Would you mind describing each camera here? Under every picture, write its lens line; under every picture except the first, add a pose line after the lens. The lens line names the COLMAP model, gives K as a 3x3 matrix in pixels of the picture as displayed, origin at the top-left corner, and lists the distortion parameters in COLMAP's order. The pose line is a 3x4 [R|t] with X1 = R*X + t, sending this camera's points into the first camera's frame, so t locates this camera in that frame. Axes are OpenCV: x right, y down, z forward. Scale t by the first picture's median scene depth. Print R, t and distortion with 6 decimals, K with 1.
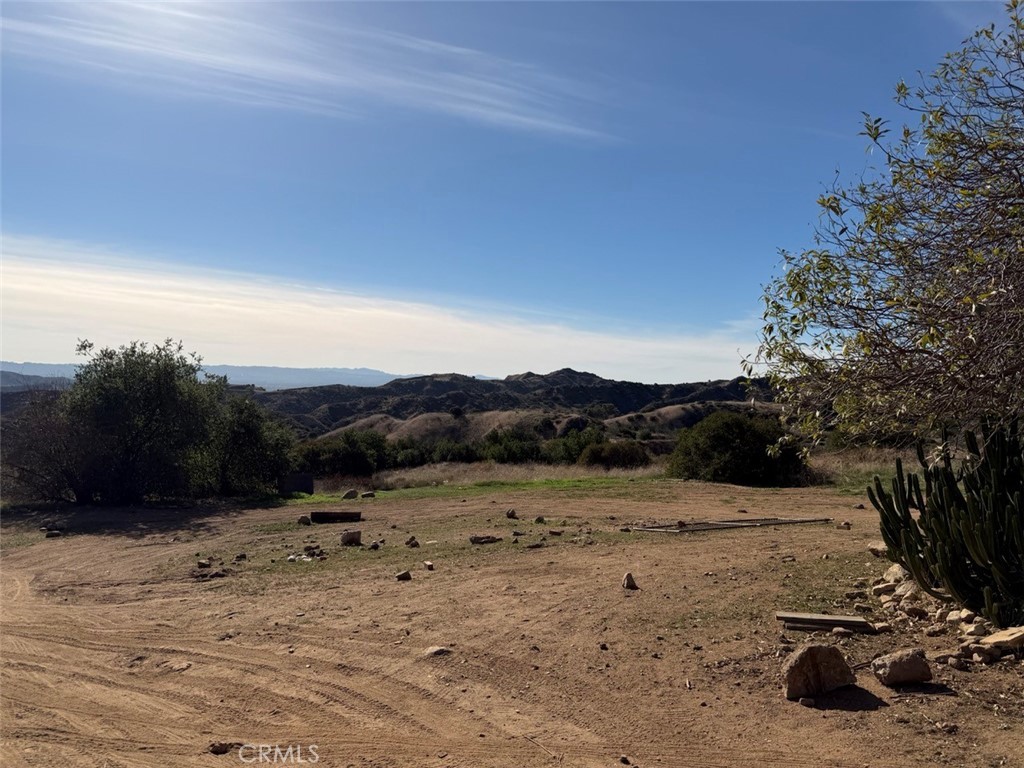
lens RADIAL K [[693.4, 0, 538.1], [0, 693.4, 385.6], [0, 0, 1]] dist [0.044219, -0.068264]
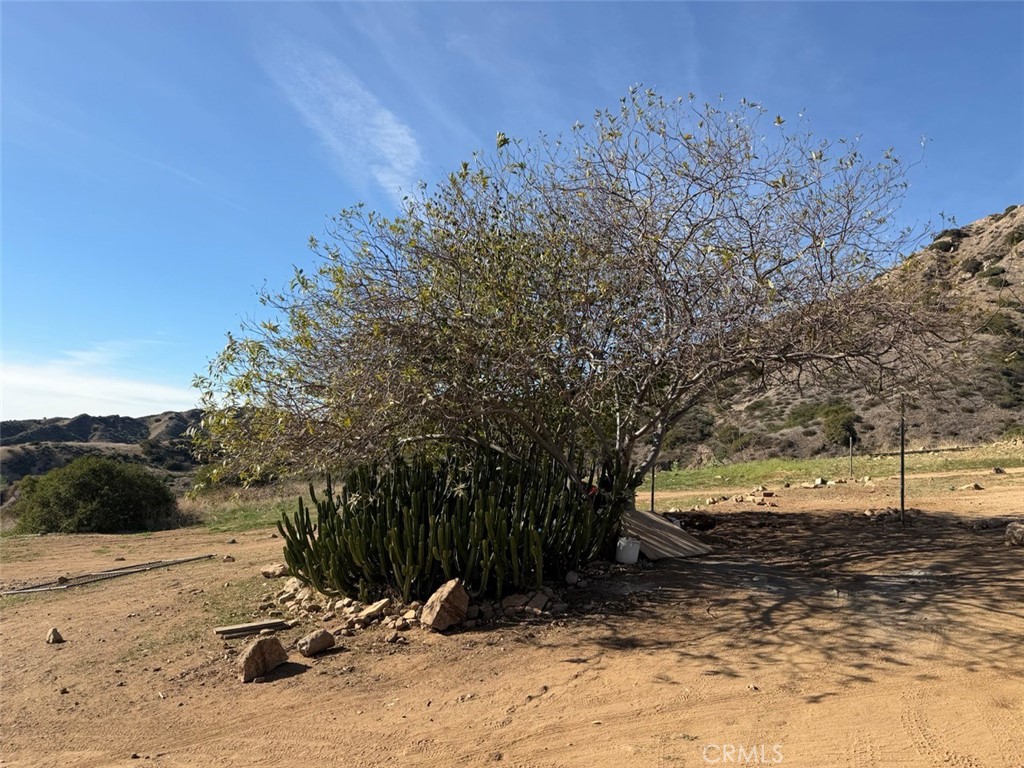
lens RADIAL K [[693.4, 0, 500.5], [0, 693.4, 373.5], [0, 0, 1]] dist [0.044219, -0.068264]
pose [[0.672866, 0.067189, 0.736707, -0.261675], [-0.013991, 0.996845, -0.078135, -0.039332], [-0.739632, 0.042267, 0.671683, -0.231406]]
